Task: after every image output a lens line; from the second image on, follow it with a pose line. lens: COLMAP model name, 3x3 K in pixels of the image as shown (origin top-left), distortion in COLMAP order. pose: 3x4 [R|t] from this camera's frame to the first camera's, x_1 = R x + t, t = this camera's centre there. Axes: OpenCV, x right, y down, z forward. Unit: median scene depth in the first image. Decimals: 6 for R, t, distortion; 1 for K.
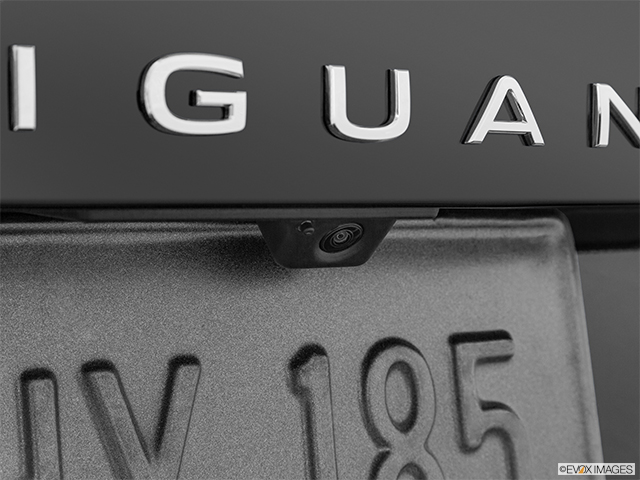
lens RADIAL K [[1350.1, 0, 320.1], [0, 1350.1, 240.1], [0, 0, 1]] dist [0.019268, 0.000000]
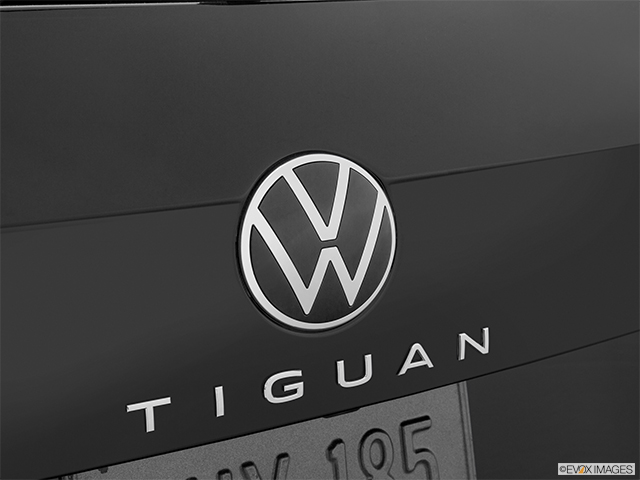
lens RADIAL K [[982.7, 0, 320.0], [0, 982.7, 239.9], [0, 0, 1]] dist [-0.017669, 0.000000]
pose [[0.997072, -0.004779, -0.076325, 0.095671], [0.016759, 0.987439, 0.157108, -0.530630], [0.074615, -0.157927, 0.984628, -0.622670]]
